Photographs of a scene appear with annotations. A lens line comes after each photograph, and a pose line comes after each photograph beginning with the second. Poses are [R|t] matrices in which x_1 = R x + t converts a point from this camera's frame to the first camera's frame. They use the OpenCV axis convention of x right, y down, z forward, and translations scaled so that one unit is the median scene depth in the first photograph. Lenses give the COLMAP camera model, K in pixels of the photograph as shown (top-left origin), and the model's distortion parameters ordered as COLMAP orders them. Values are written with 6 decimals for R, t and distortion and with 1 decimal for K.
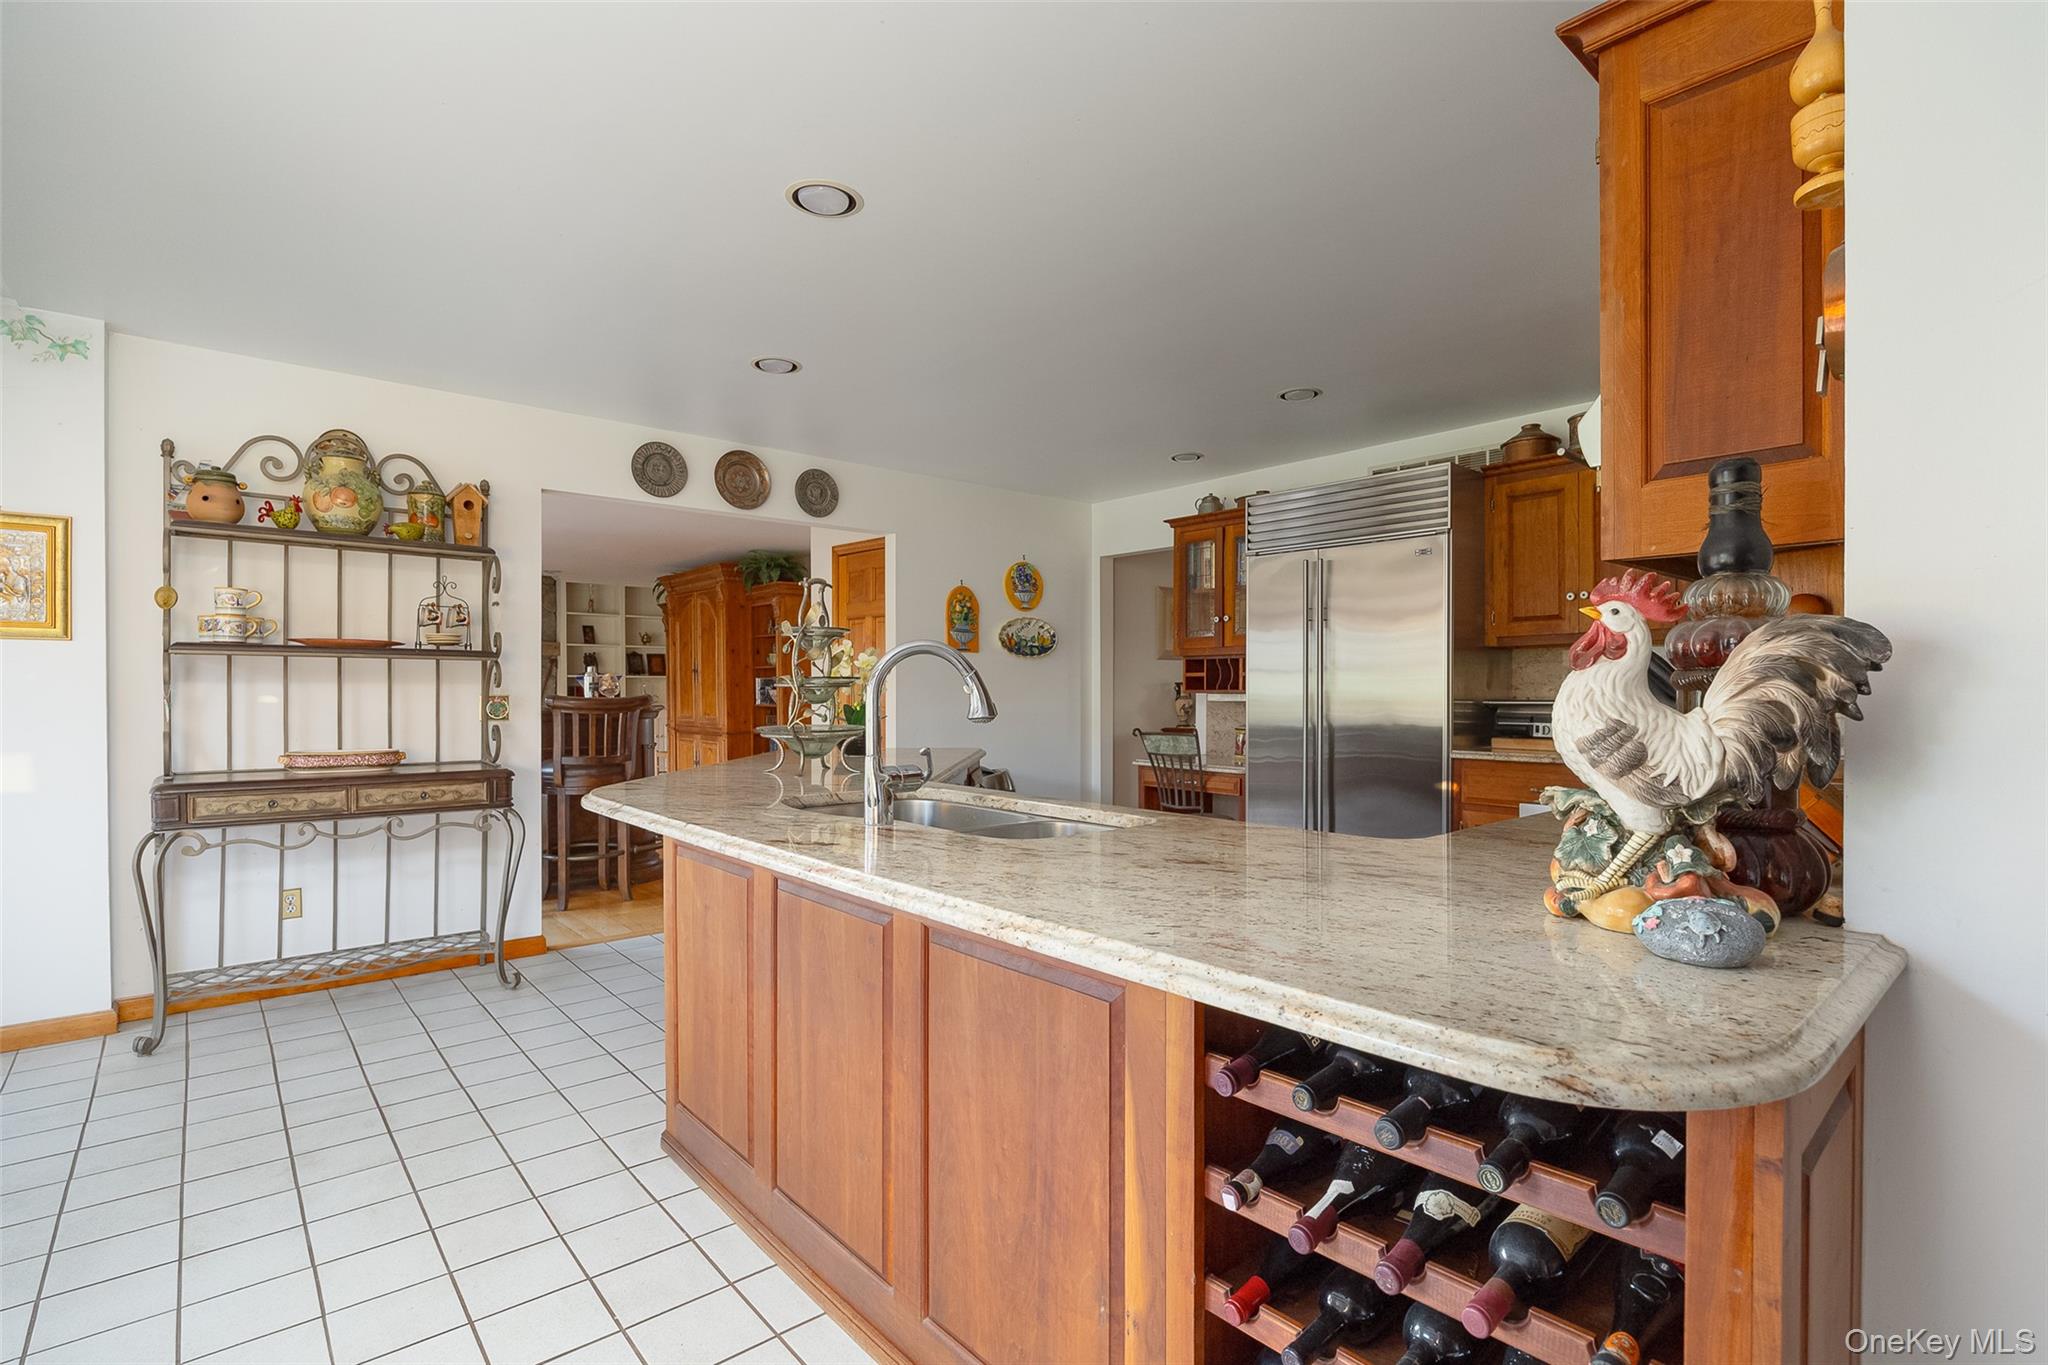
lens RADIAL K [[954.5, 0, 1024.0], [0, 954.5, 682.5], [0, 0, 1]] dist [-0.042288, 0.000078]
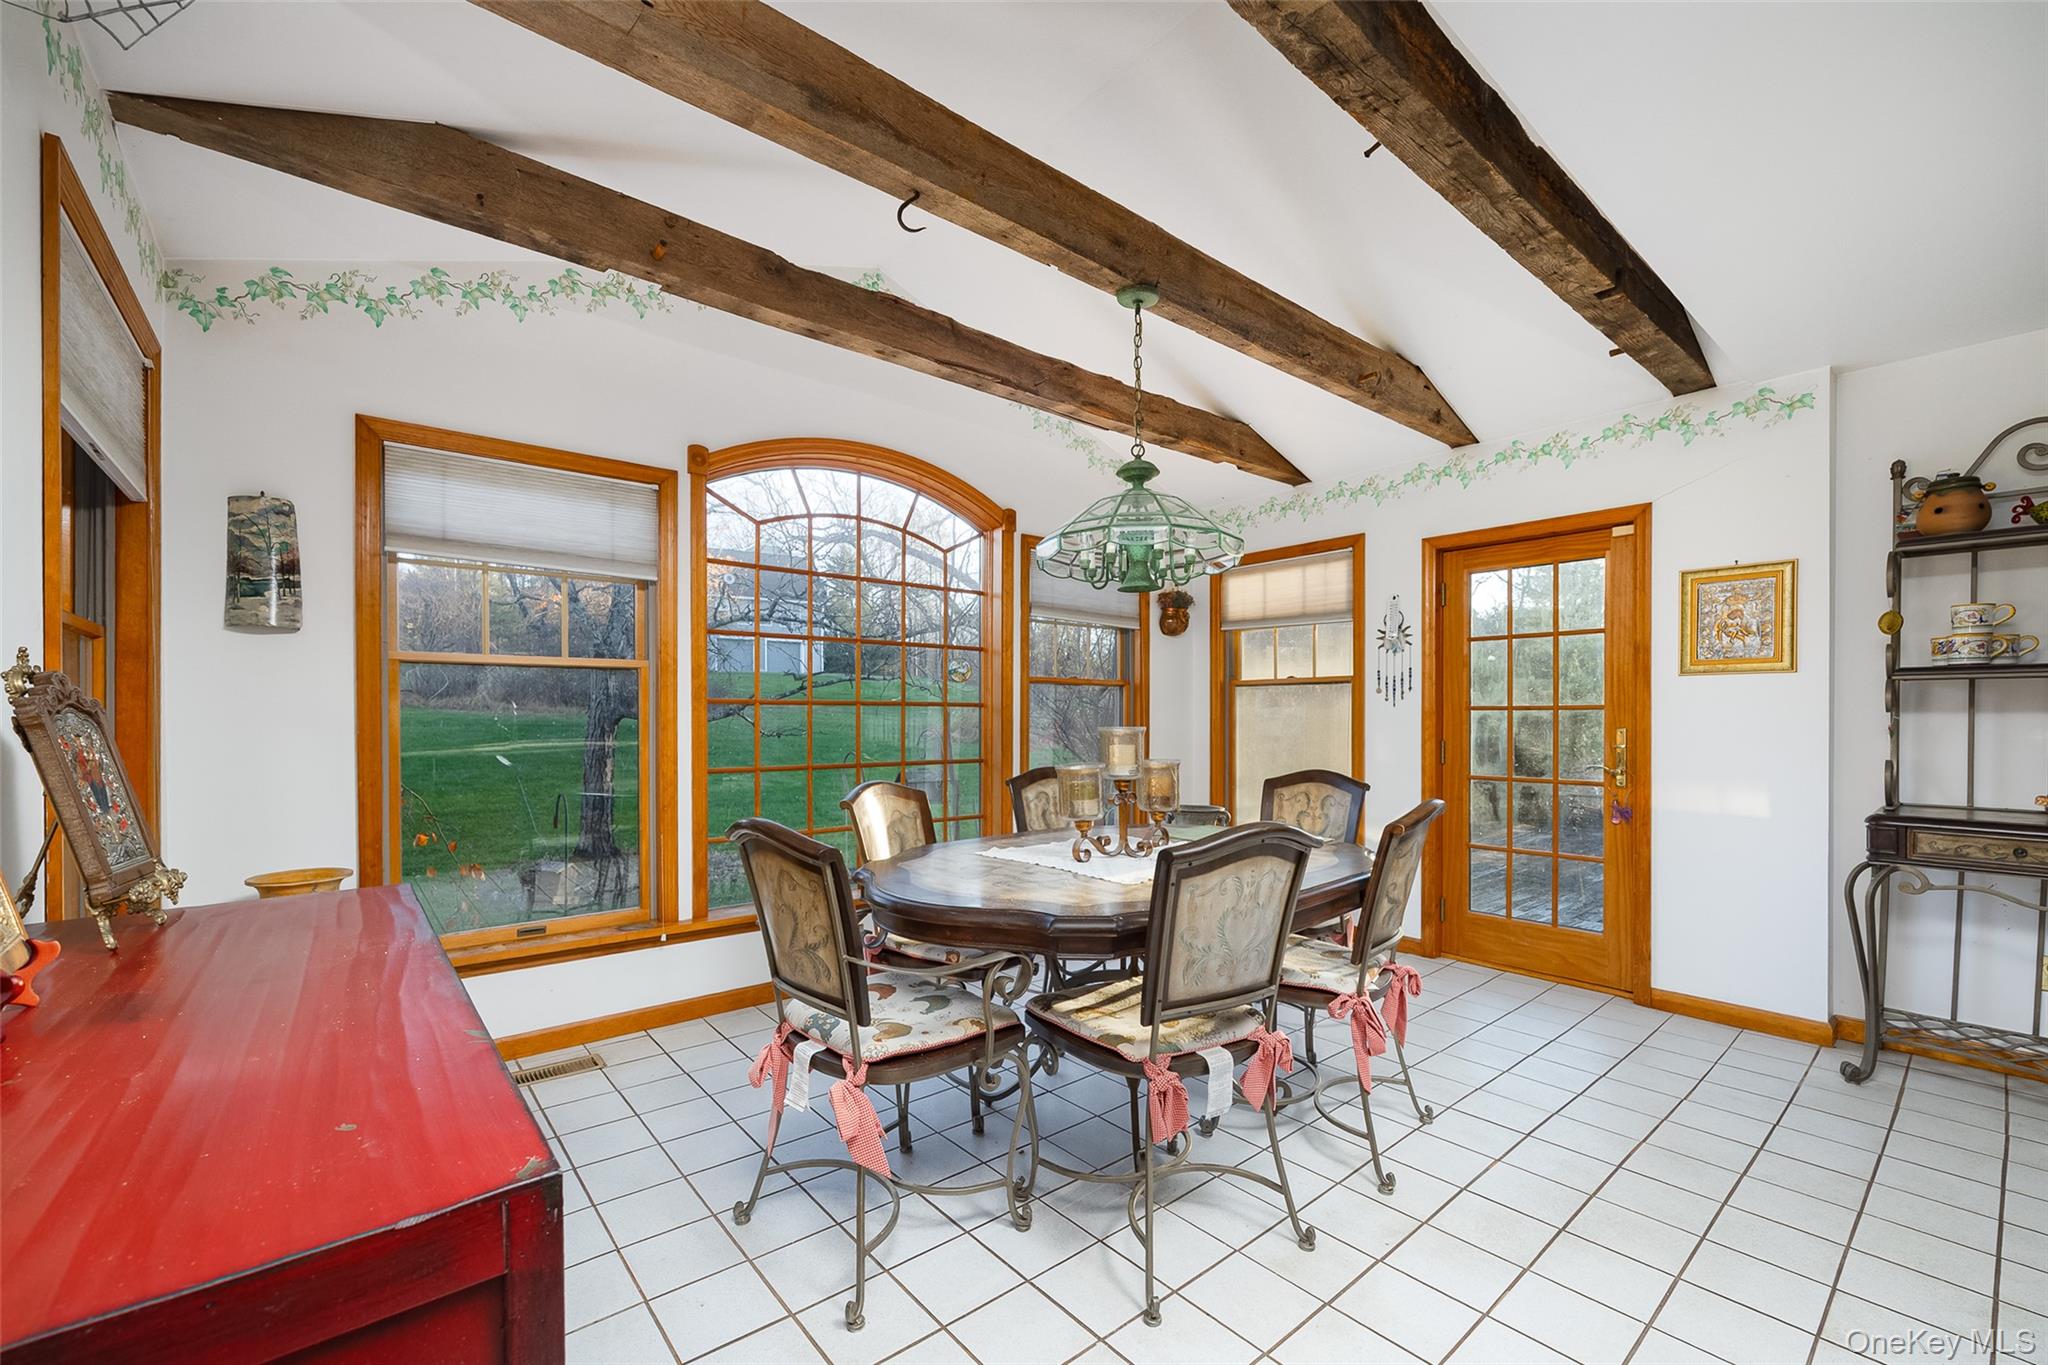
lens RADIAL K [[834.8, 0, 1032.9], [0, 834.8, 725.9], [0, 0, 1]] dist [-0.000859, -0.000042]
pose [[-0.015035, 0.011087, -0.999825, -0.033186], [0.007337, 0.999913, 0.010978, 0.000408], [0.999860, -0.007170, -0.015115, 0.098872]]
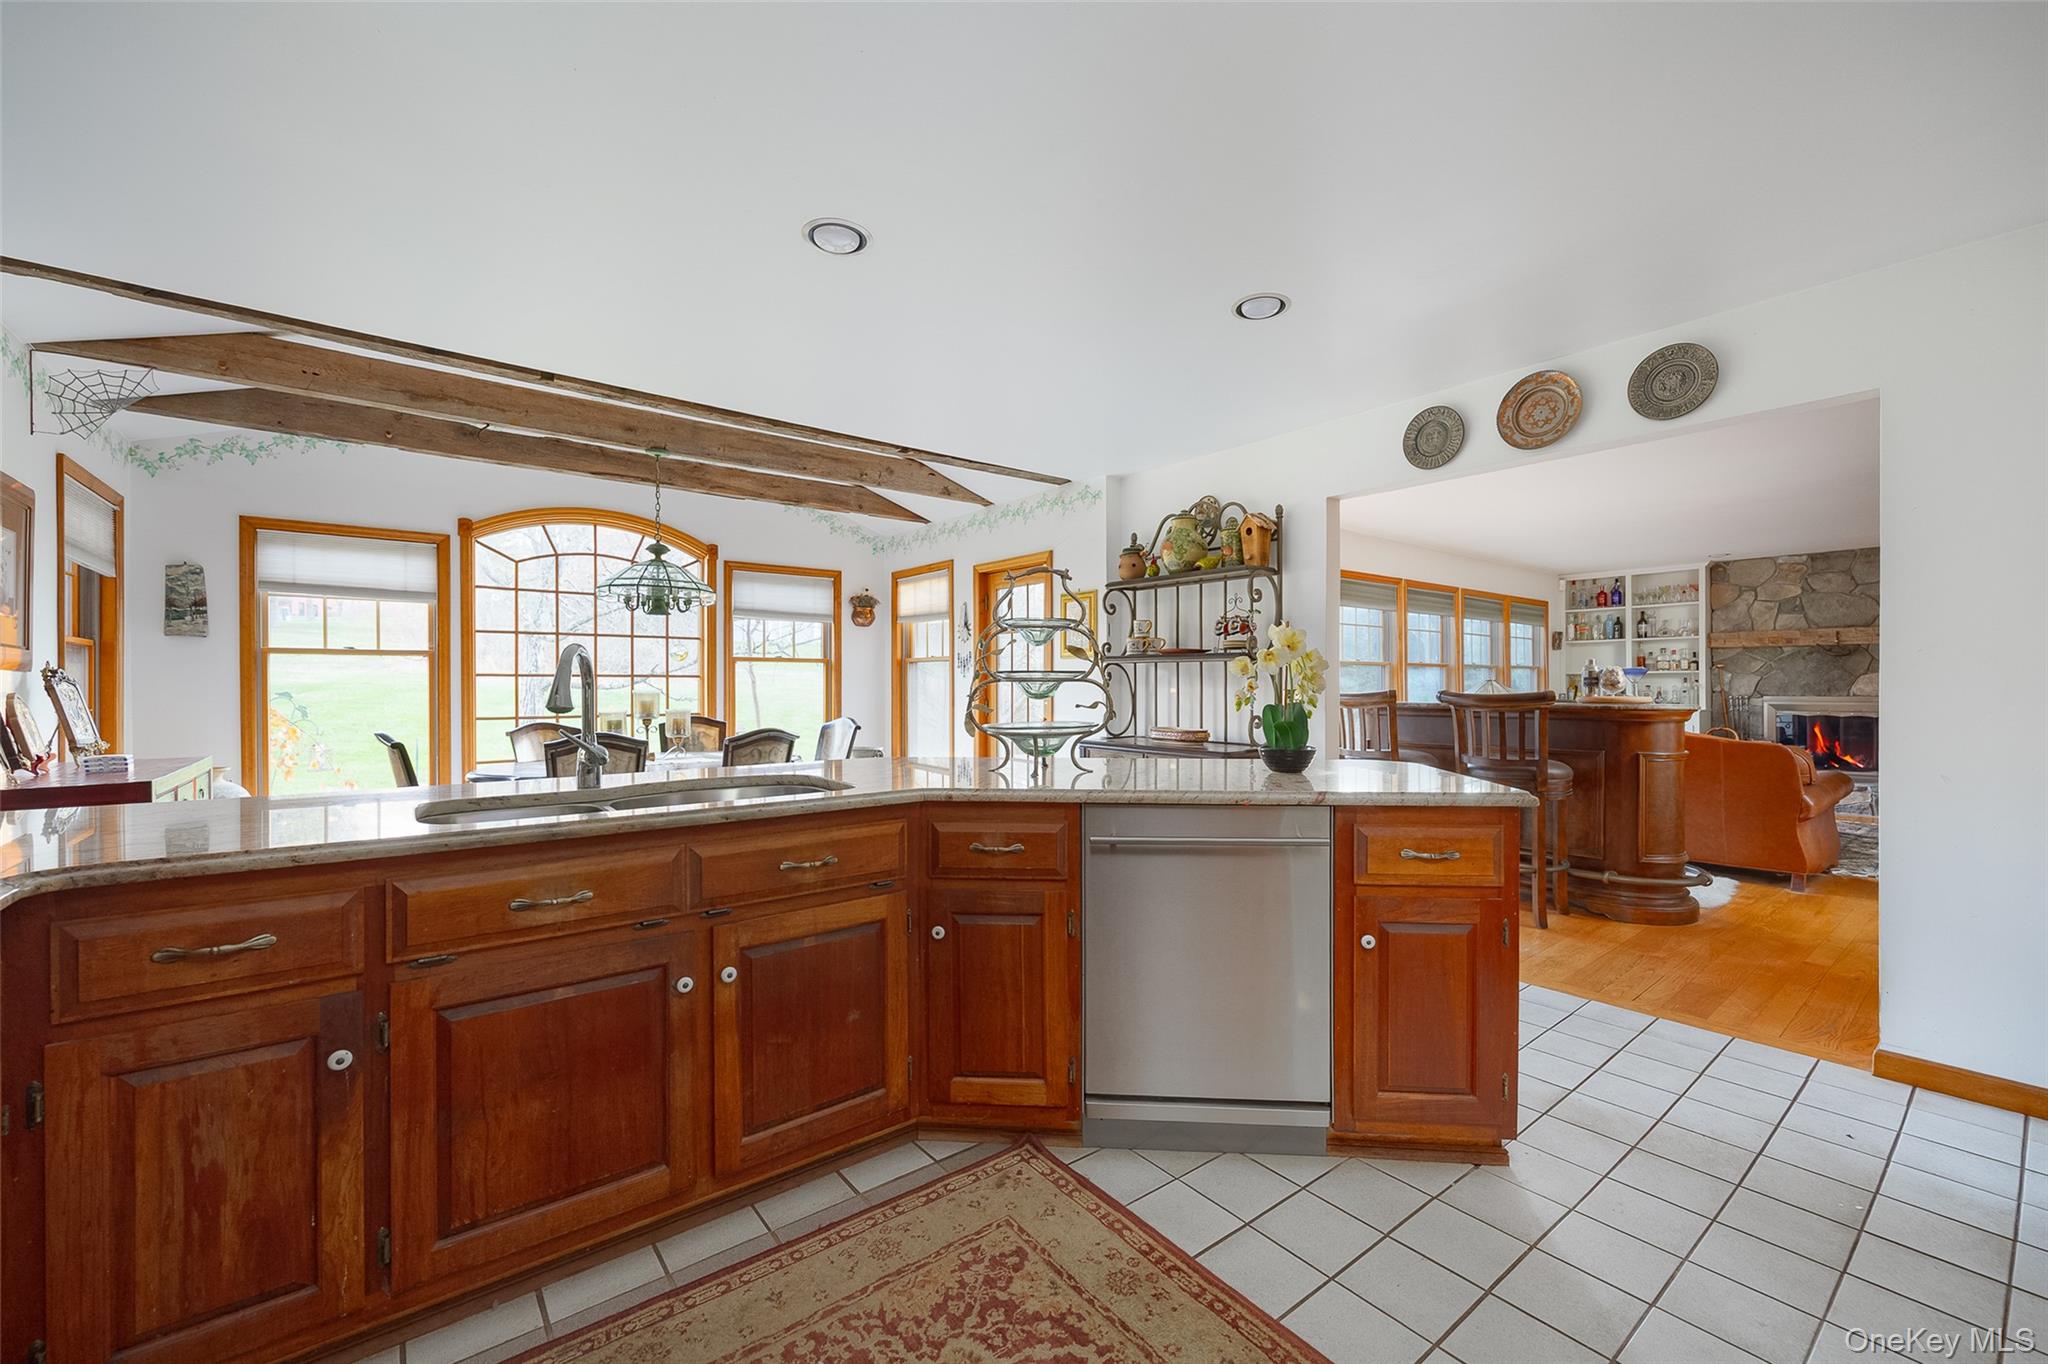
lens RADIAL K [[828.8, 0, 1018.1], [0, 828.8, 692.8], [0, 0, 1]] dist [0.006666, -0.000170]
pose [[-0.049636, 0.008524, -0.998731, 0.570057], [0.007427, 0.999939, 0.008165, 0.007824], [0.998740, -0.007012, -0.049696, 0.885002]]
